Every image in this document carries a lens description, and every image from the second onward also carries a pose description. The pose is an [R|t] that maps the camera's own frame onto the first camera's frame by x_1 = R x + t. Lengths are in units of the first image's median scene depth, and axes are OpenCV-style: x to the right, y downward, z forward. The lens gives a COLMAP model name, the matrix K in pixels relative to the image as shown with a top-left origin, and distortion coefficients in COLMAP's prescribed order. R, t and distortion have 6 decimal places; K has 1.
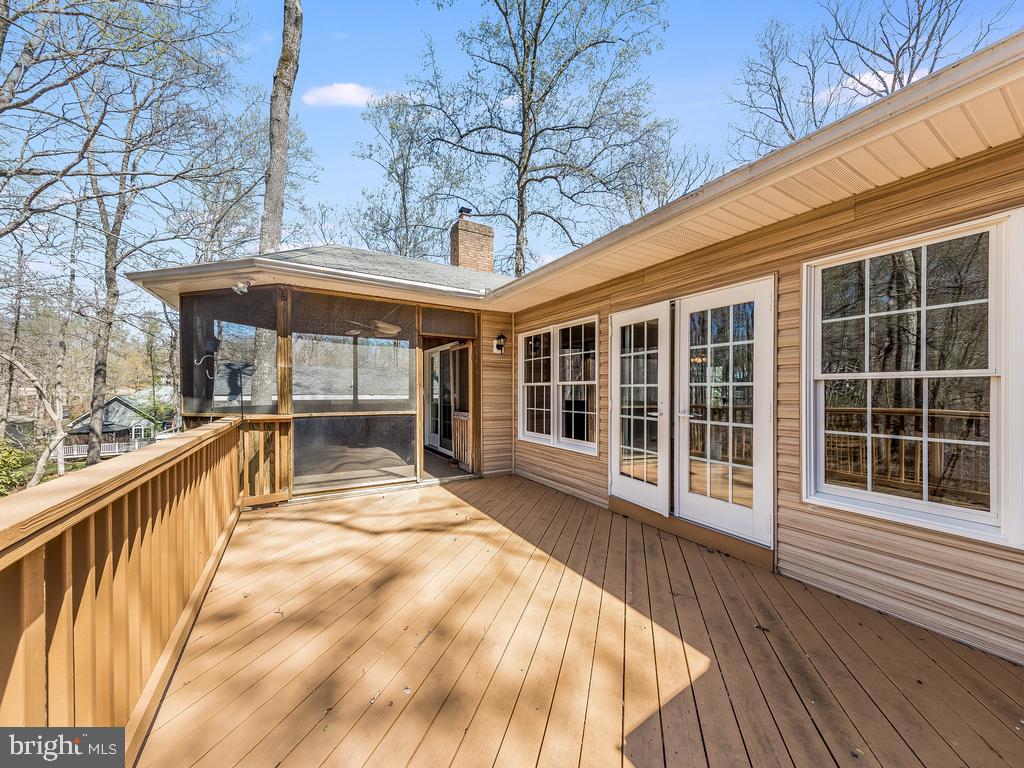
lens RADIAL K [[364.6, 0, 512.0], [0, 364.6, 384.0], [0, 0, 1]] dist [0.000724, 0.000055]
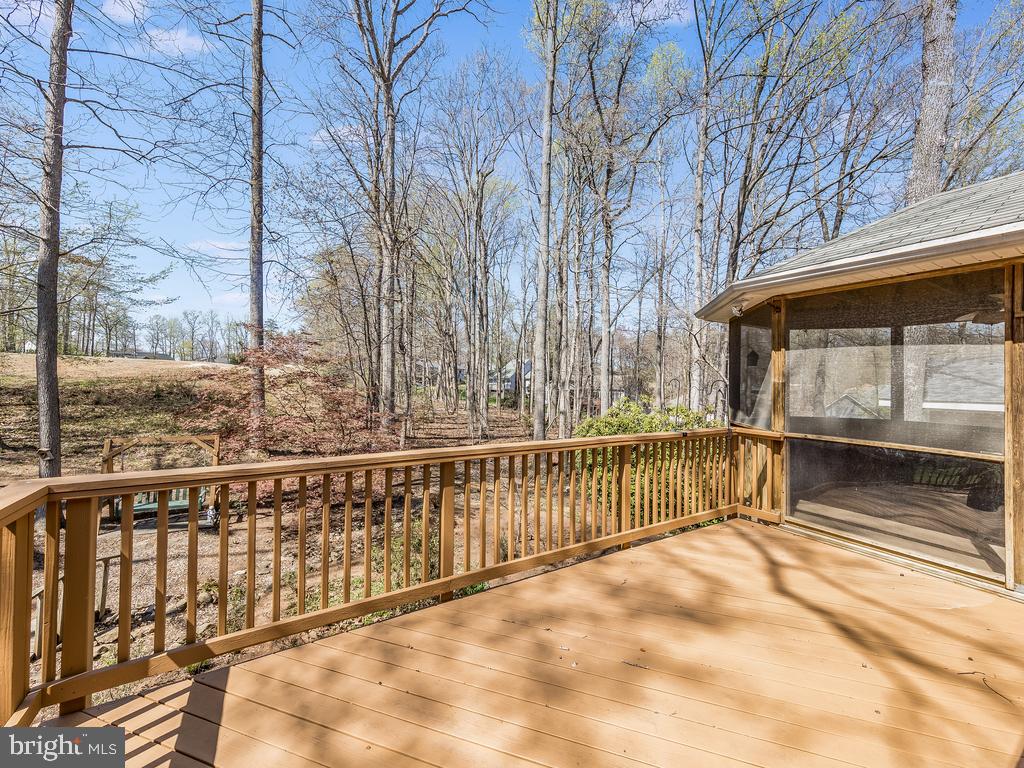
lens RADIAL K [[400.0, 0, 509.4], [0, 400.0, 376.1], [0, 0, 1]] dist [0.012304, 0.000016]
pose [[0.008910, -0.007066, -0.999935, 0.414908], [-0.003447, 0.999969, -0.007097, -0.052067], [0.999954, 0.003510, 0.008885, 0.287696]]
